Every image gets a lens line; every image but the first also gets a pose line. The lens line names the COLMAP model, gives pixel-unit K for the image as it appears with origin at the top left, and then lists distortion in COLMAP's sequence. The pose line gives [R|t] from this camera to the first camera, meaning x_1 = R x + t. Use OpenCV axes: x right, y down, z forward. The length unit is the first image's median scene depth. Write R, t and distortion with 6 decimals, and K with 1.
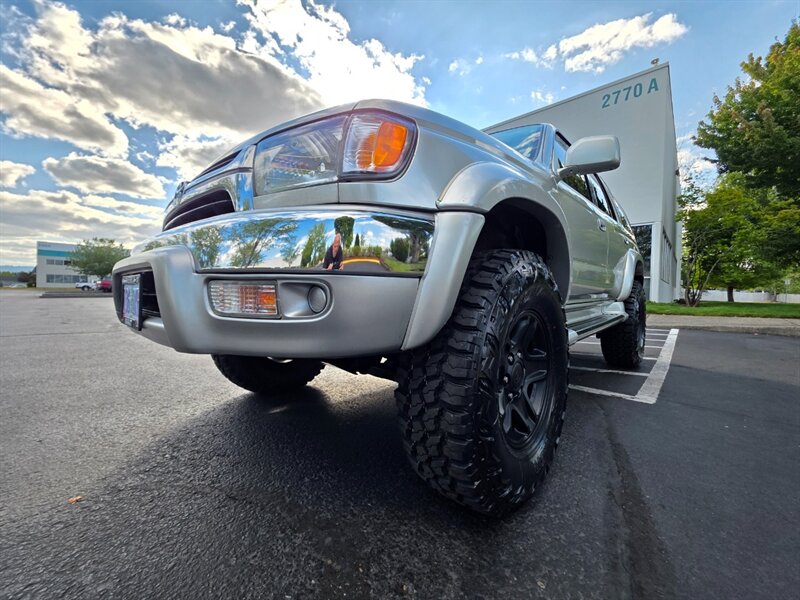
lens RADIAL K [[312.2, 0, 394.6], [0, 312.2, 298.7], [0, 0, 1]] dist [-0.005723, 0.000208]
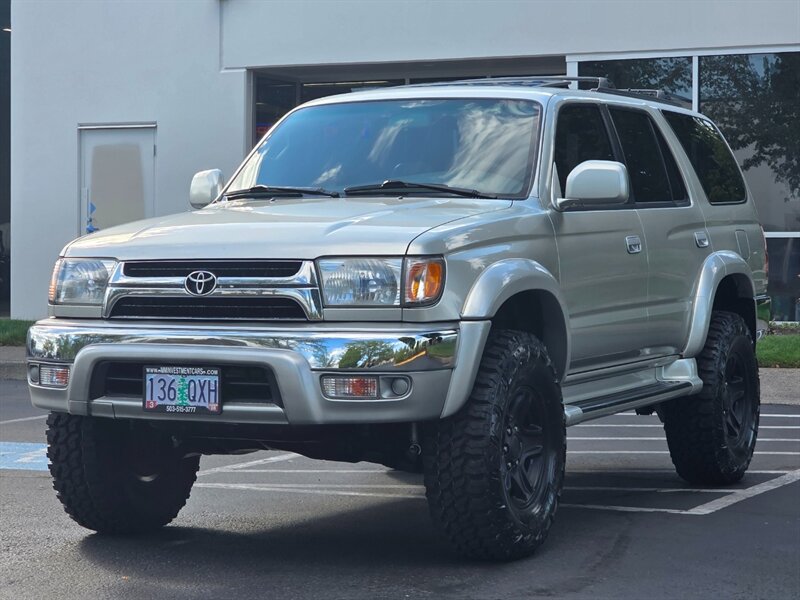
lens RADIAL K [[1908.0, 0, 379.6], [0, 1908.0, 298.2], [0, 0, 1]] dist [-0.913591, 13.749447]
pose [[0.953373, -0.019067, 0.301191, -2.050877], [0.019289, 0.999811, 0.002237, -0.296548], [-0.301177, 0.003677, 0.953561, -5.193642]]
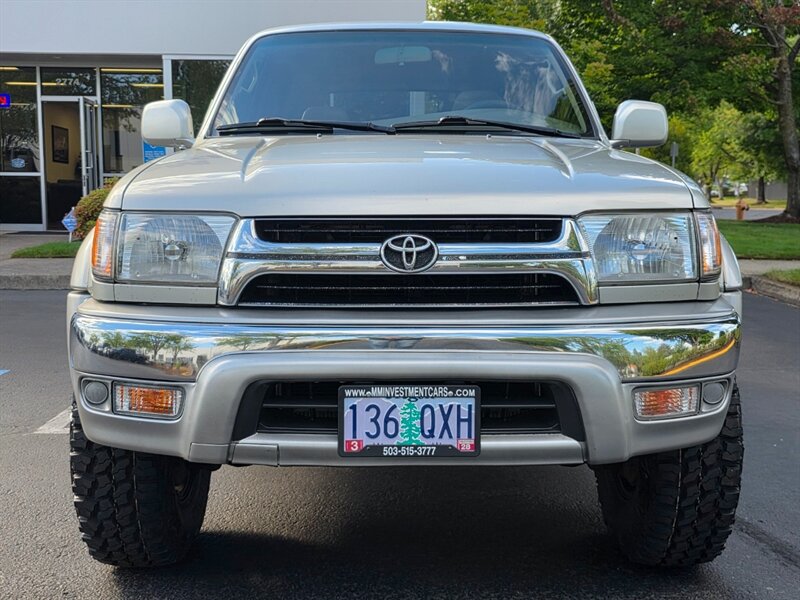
lens RADIAL K [[937.8, 0, 404.6], [0, 937.8, 301.8], [0, 0, 1]] dist [0.145395, -0.321293]
pose [[0.729147, -0.093905, 0.677883, -2.145312], [0.022511, 0.993296, 0.113384, -0.473310], [-0.683986, -0.067414, 0.726373, -0.492946]]
